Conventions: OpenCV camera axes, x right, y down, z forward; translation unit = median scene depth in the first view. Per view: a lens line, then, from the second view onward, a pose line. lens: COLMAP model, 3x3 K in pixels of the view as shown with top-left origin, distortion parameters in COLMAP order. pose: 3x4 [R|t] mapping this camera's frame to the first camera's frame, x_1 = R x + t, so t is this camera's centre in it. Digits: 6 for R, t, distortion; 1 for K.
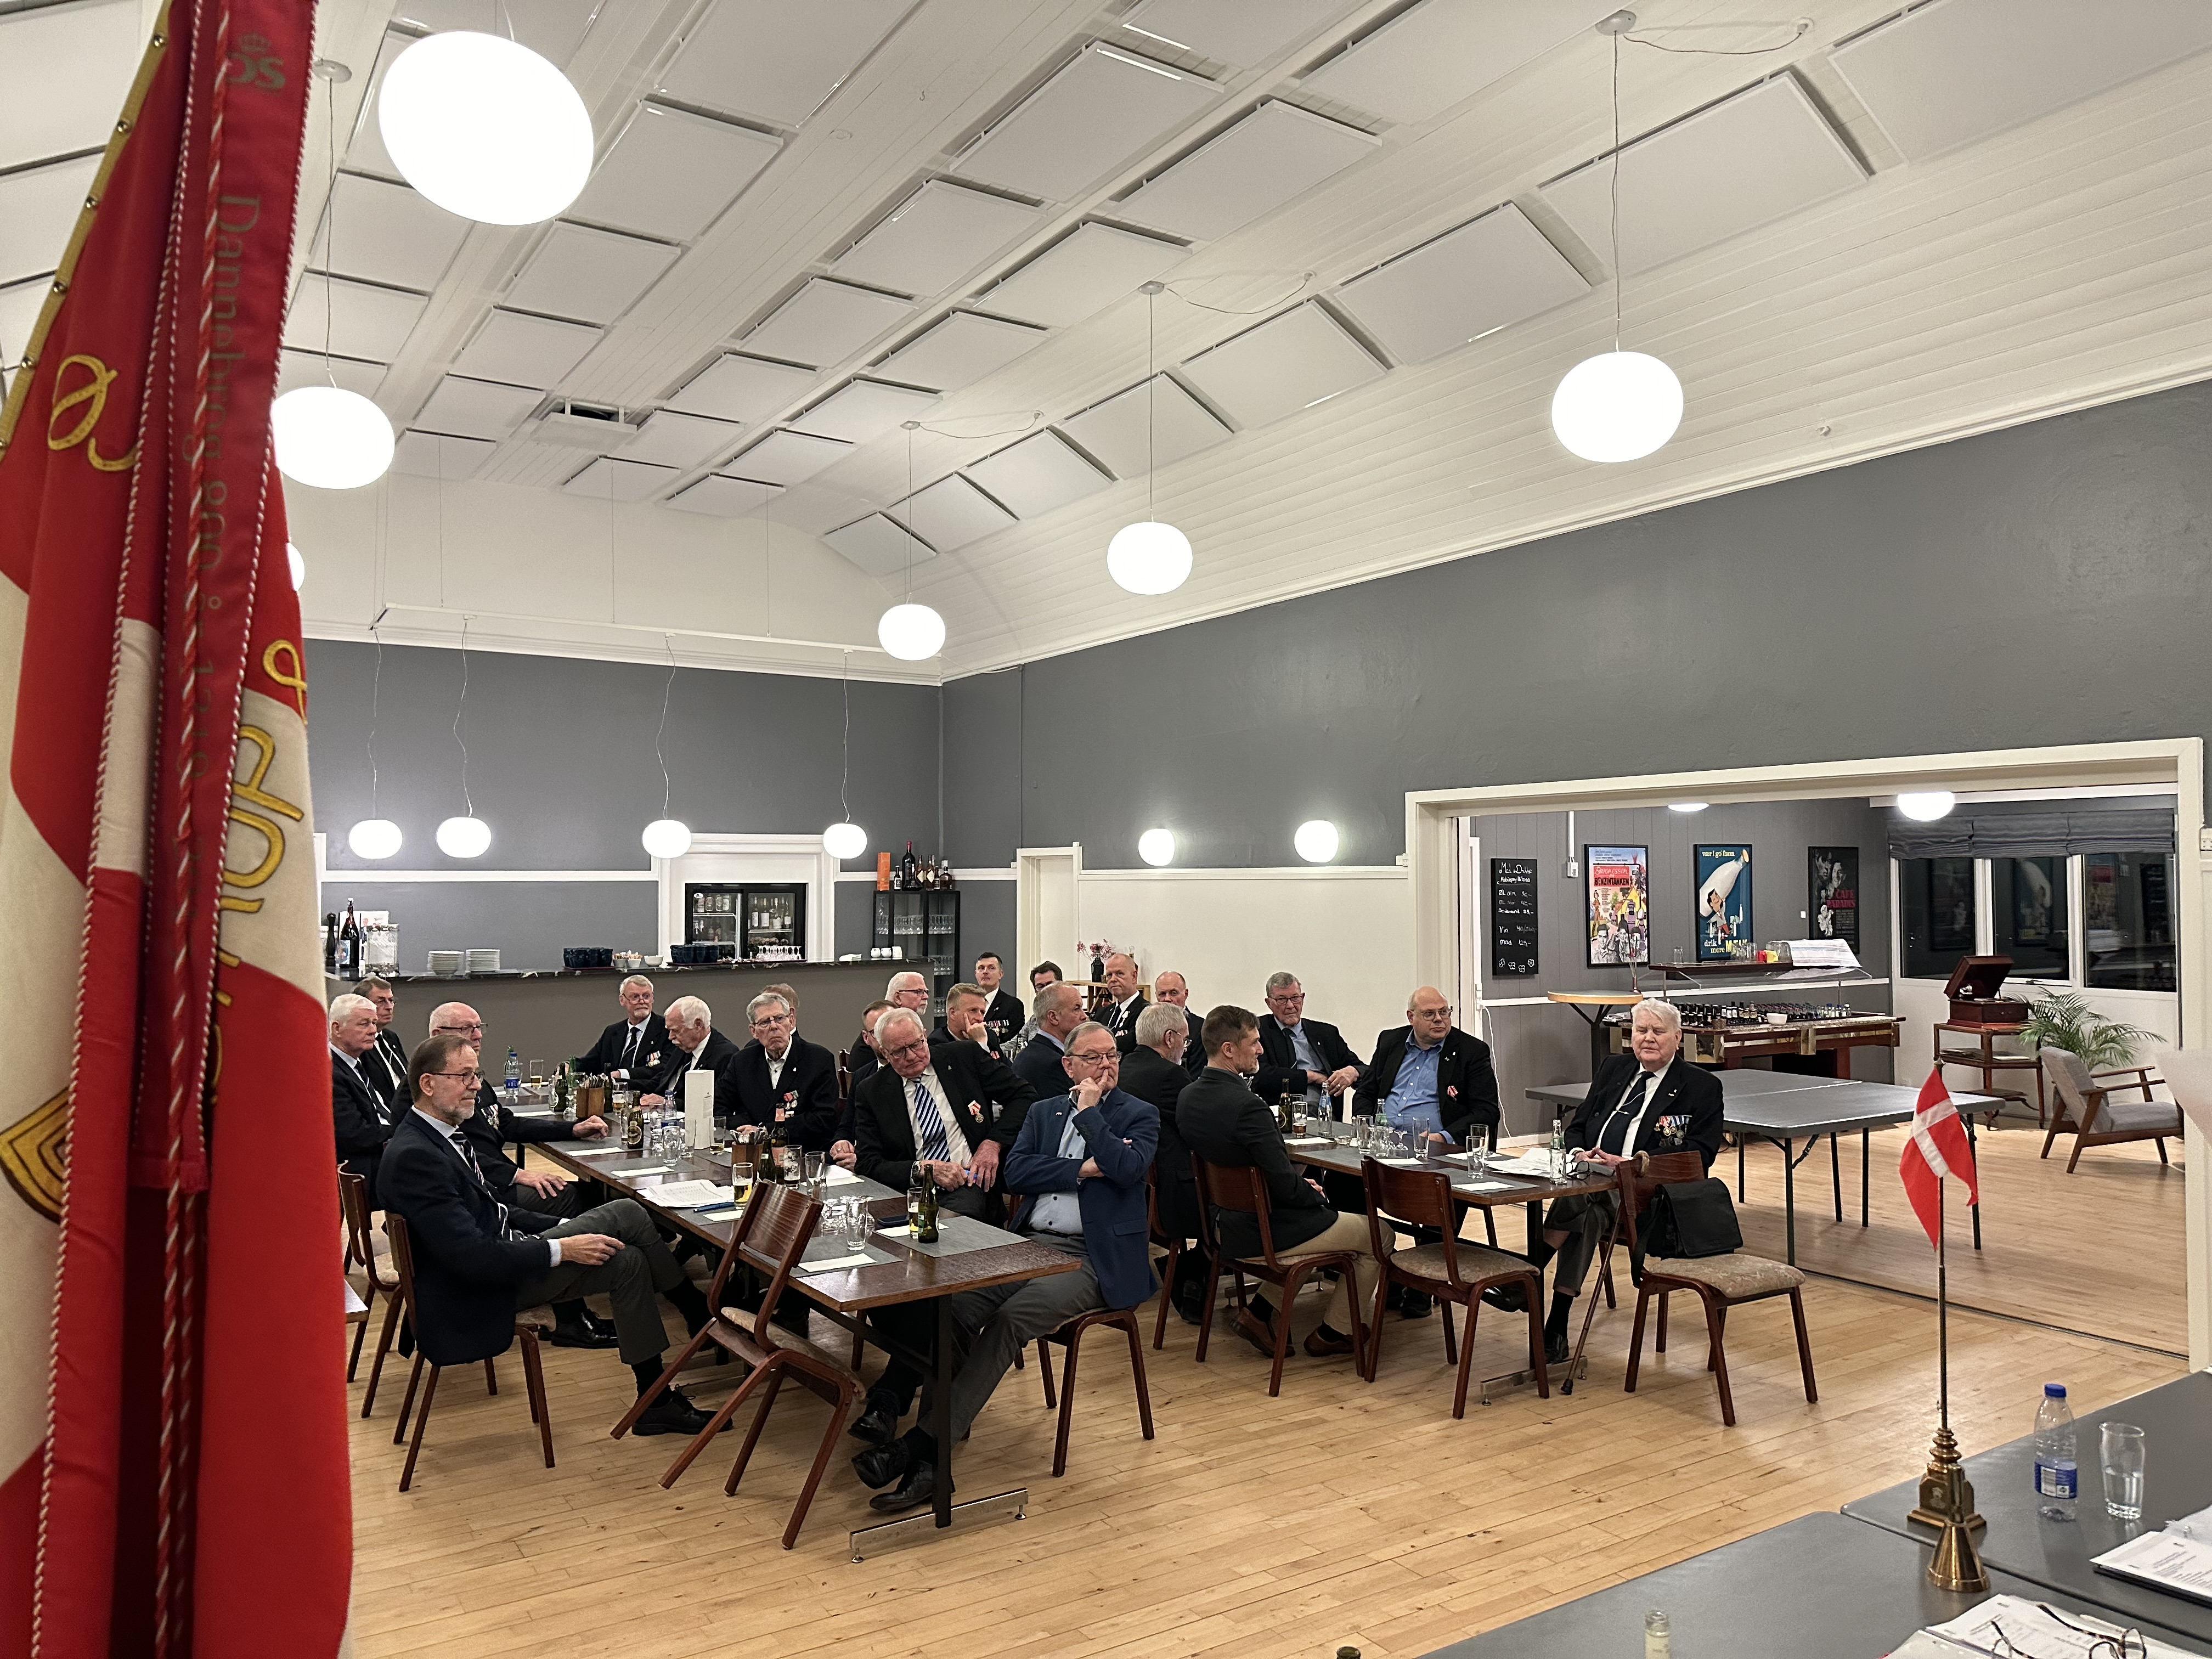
lens RADIAL K [[1570.9, 0, 1106.0], [0, 1570.9, 829.5], [0, 0, 1]] dist [0.074760, -0.084359]
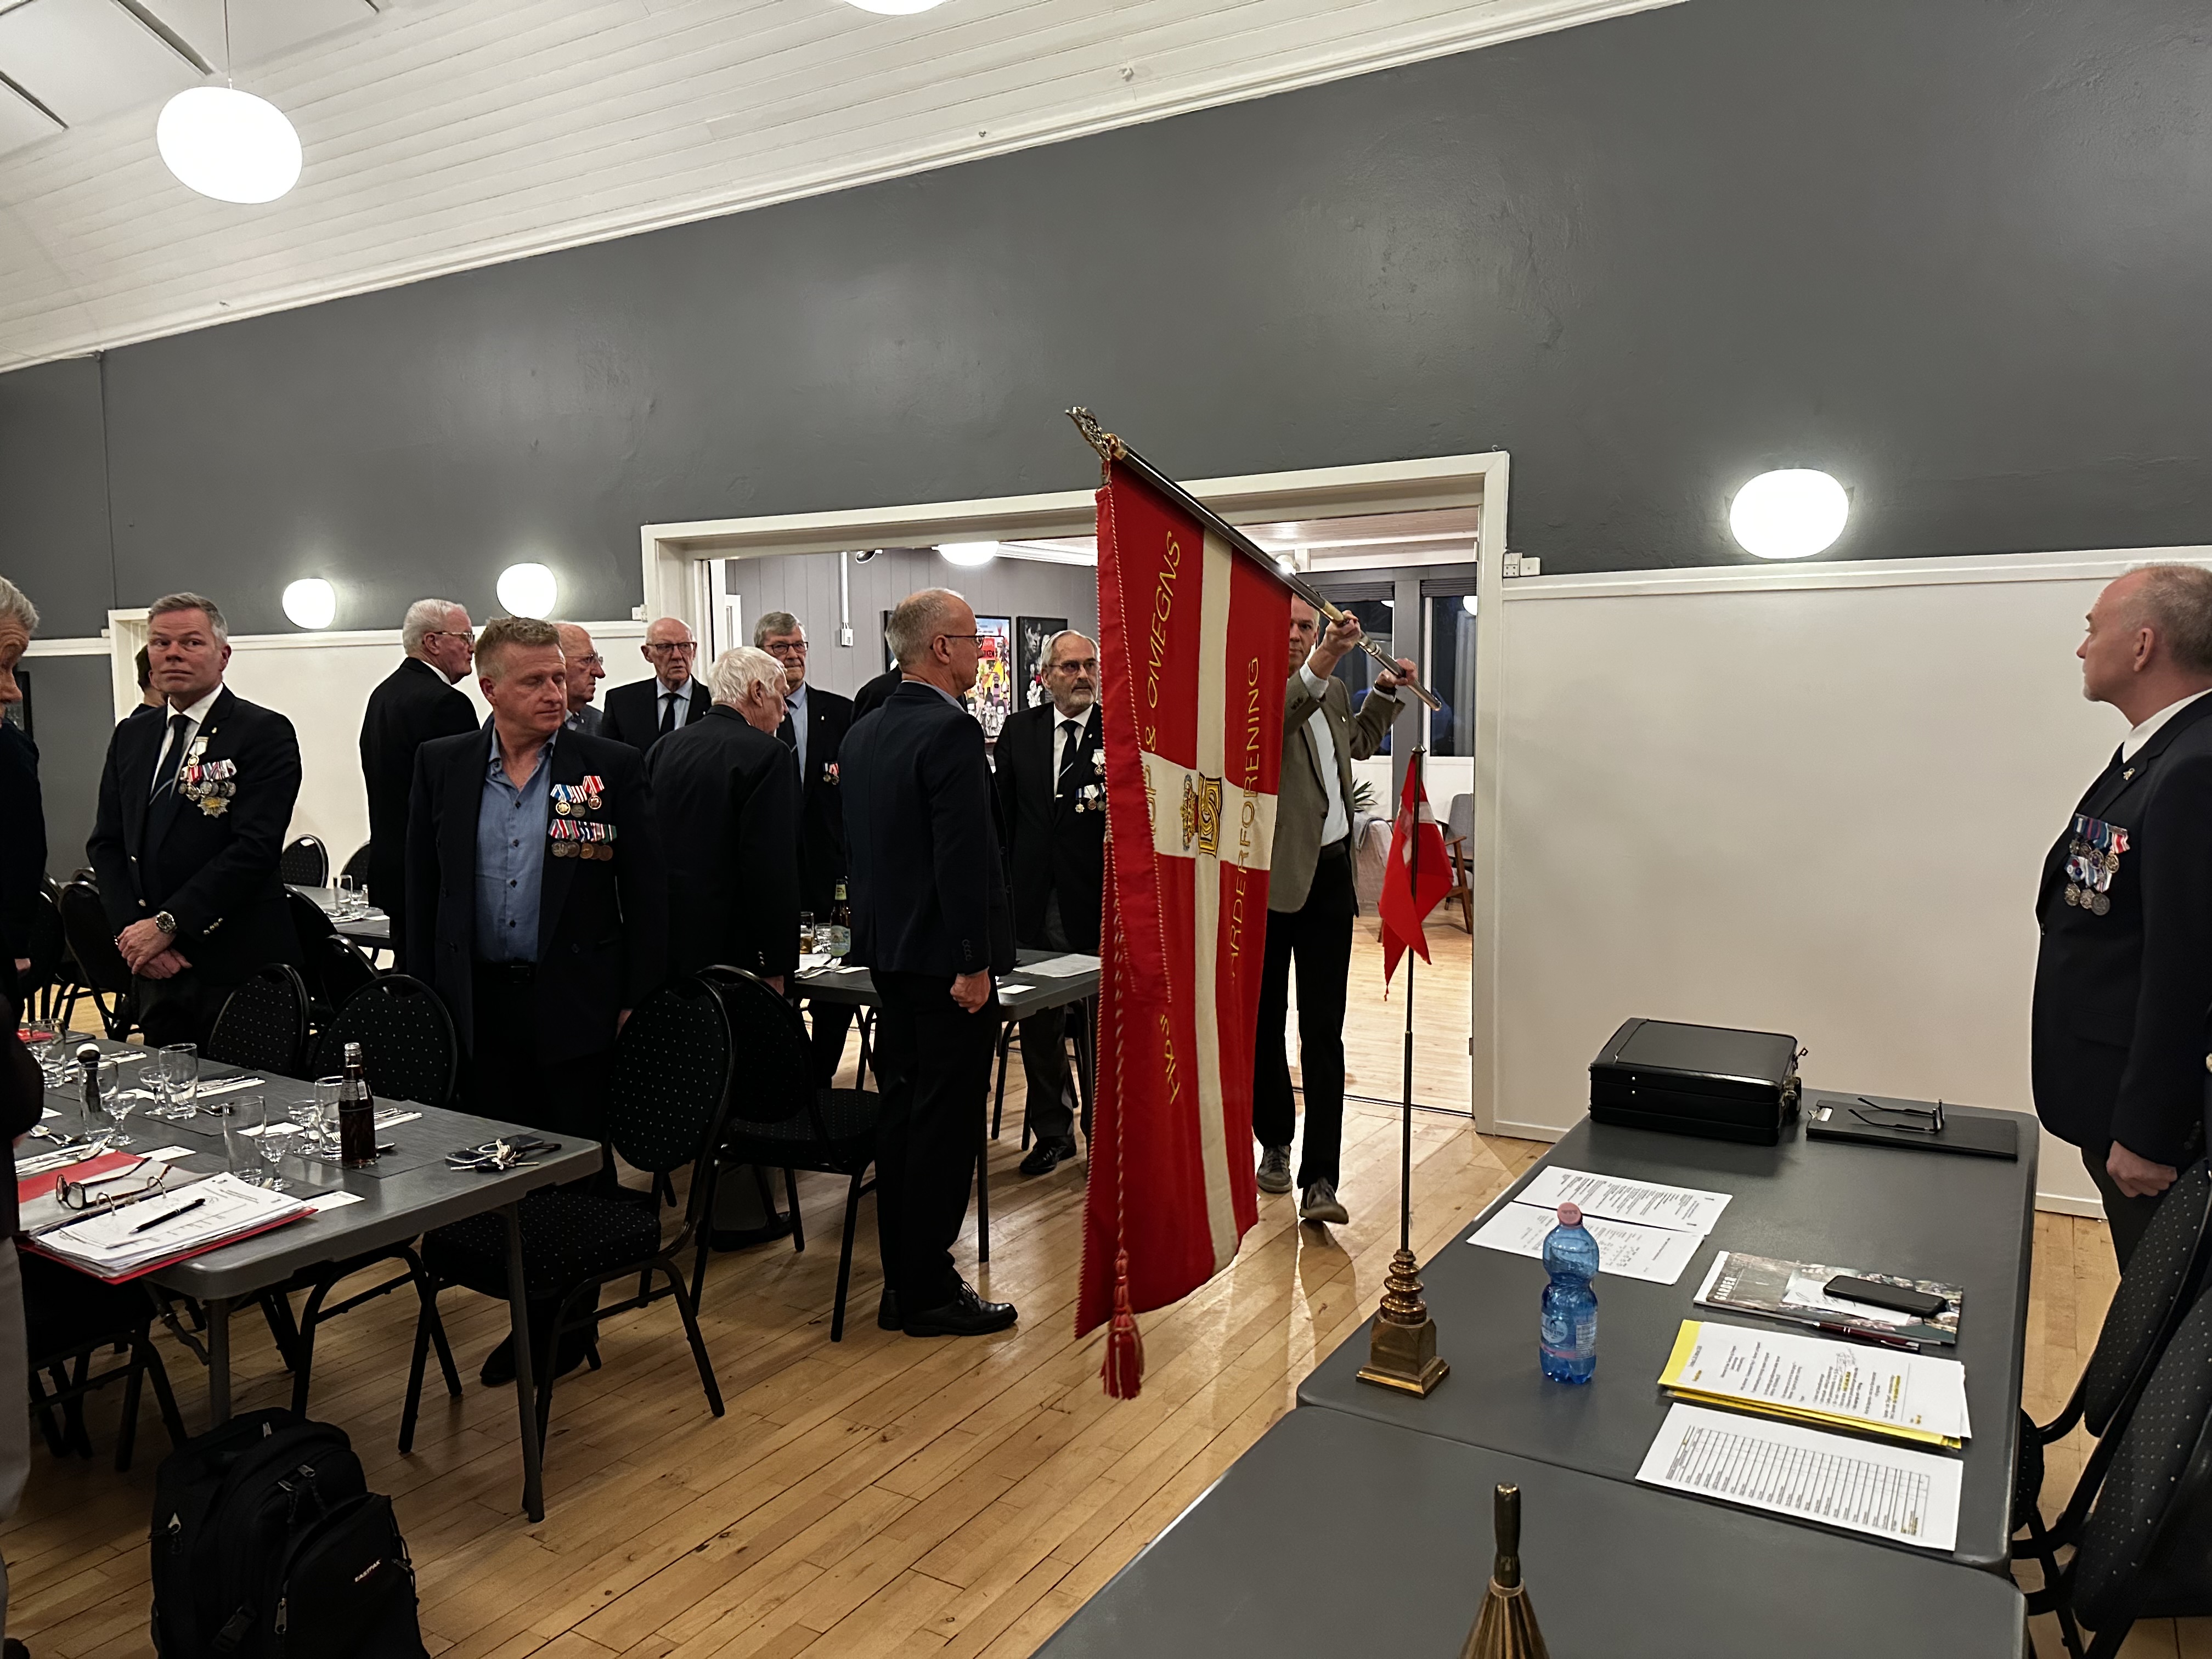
lens RADIAL K [[1570.9, 0, 1106.0], [0, 1570.9, 829.5], [0, 0, 1]] dist [0.074760, -0.084359]
pose [[0.902014, -0.048093, 0.429020, 0.046086], [-0.003852, 0.992839, 0.119395, 0.027664], [-0.431690, -0.109348, 0.895370, 0.151467]]
